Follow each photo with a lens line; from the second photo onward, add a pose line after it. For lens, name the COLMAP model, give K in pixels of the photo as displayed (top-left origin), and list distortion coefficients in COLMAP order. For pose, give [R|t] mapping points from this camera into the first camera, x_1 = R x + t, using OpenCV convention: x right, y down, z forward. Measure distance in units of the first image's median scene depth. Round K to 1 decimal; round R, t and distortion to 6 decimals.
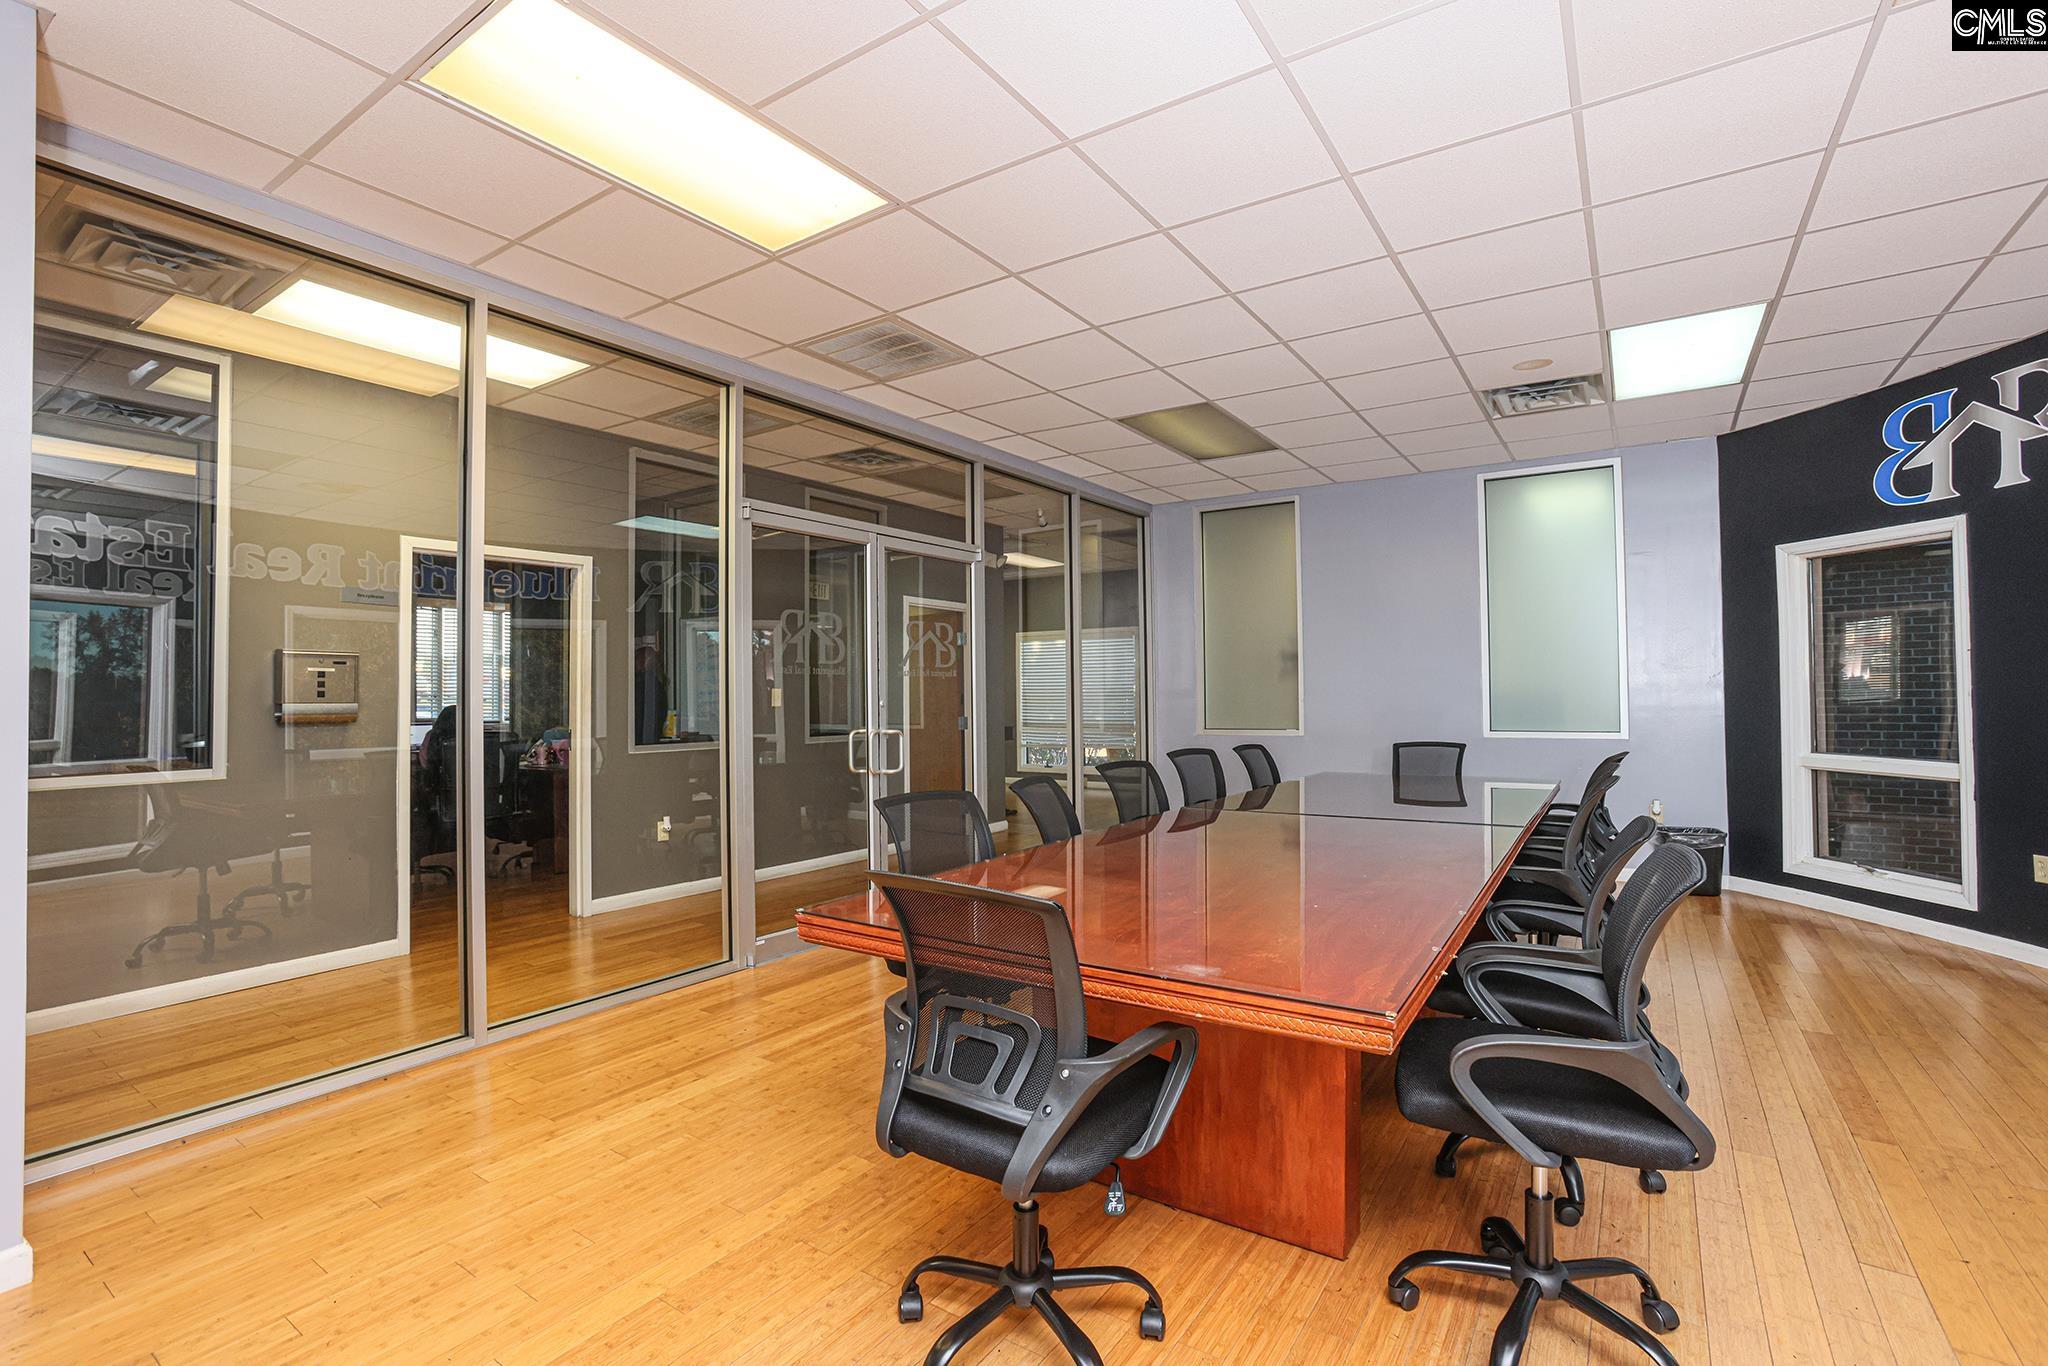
lens RADIAL K [[949.7, 0, 1016.7], [0, 949.7, 674.5], [0, 0, 1]] dist [-0.058308, 0.032111]
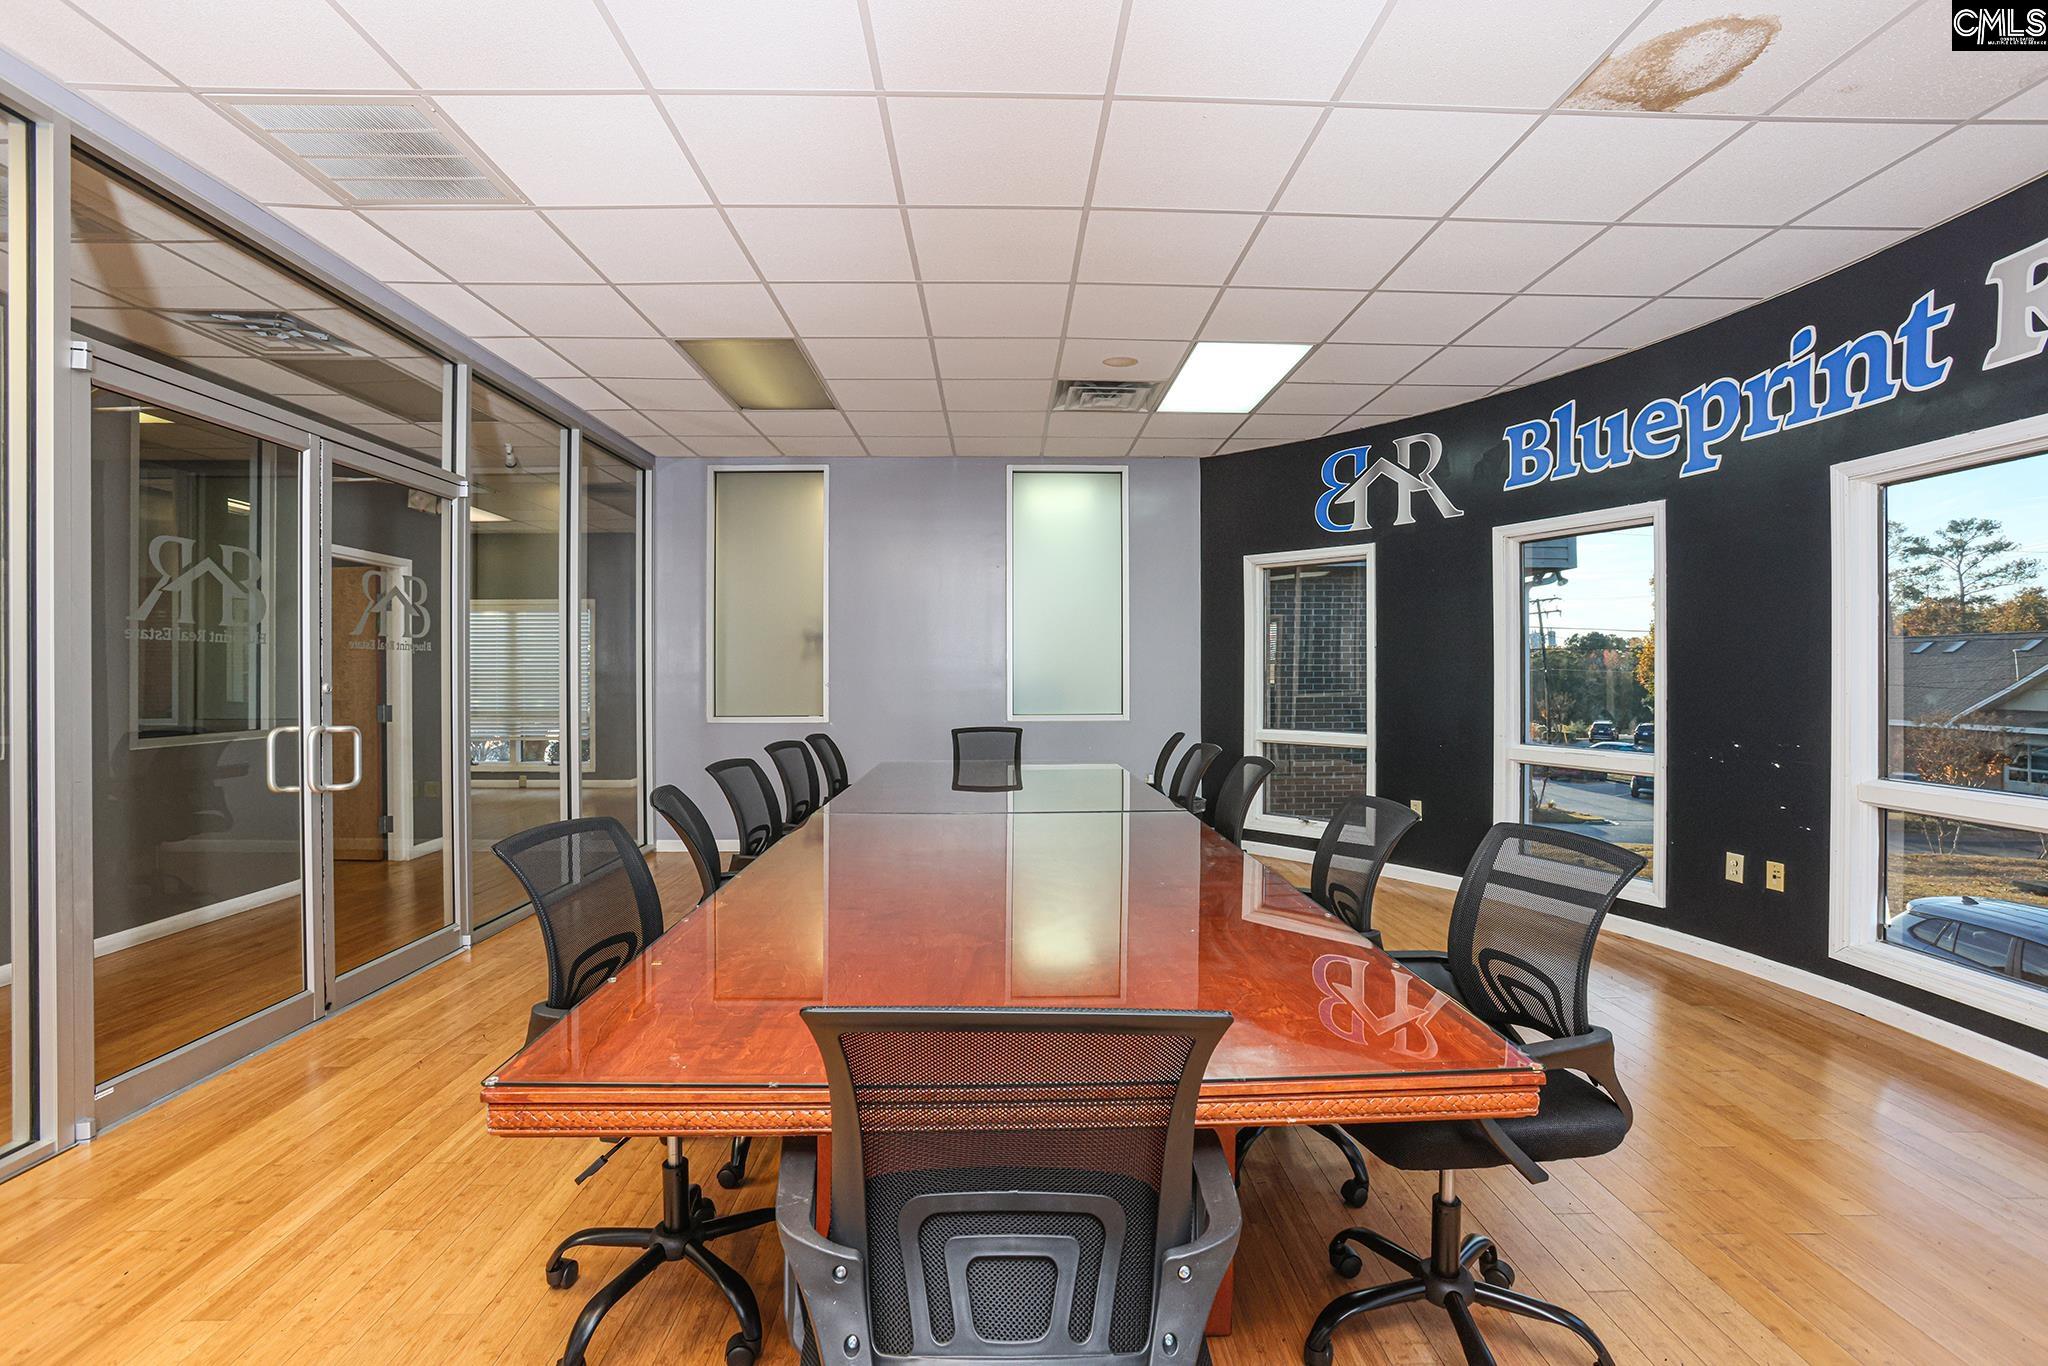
lens RADIAL K [[949.7, 0, 1016.7], [0, 949.7, 674.5], [0, 0, 1]] dist [-0.058308, 0.032111]
pose [[0.814720, 0.007131, 0.579811, -0.145217], [-0.017601, 0.999768, 0.012435, 0.004108], [-0.579588, -0.020336, 0.814656, 0.199723]]
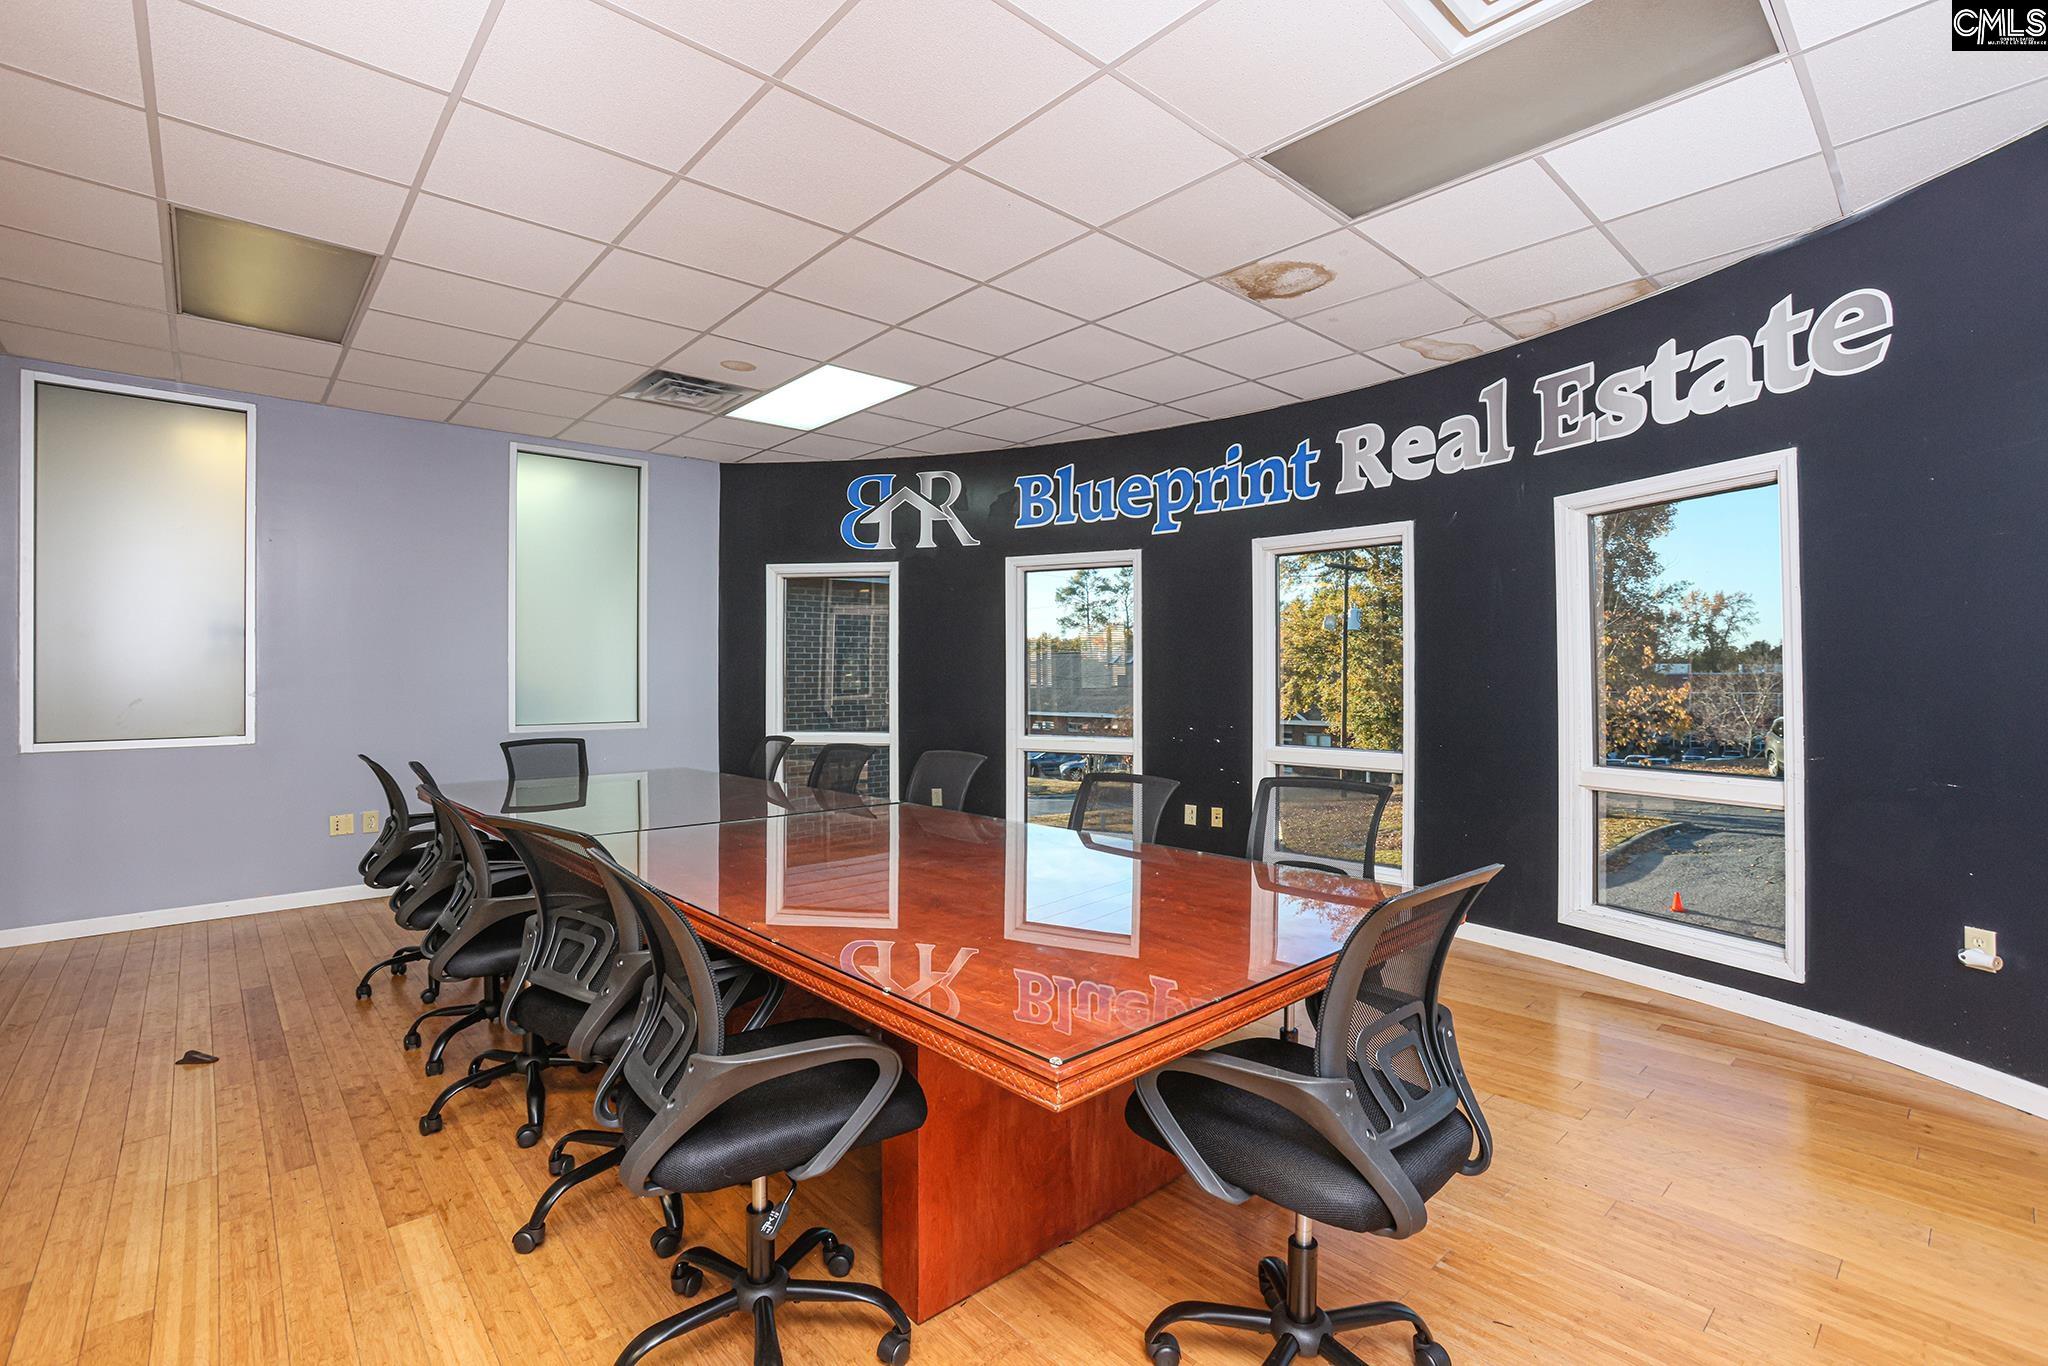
lens RADIAL K [[979.9, 0, 995.7], [0, 979.9, 681.3], [0, 0, 1]] dist [-0.083817, 0.069906]
pose [[0.248662, 0.004959, 0.968578, -0.408480], [-0.018196, 0.999834, -0.000448, 0.012264], [-0.968419, -0.017513, 0.248711, 0.444002]]
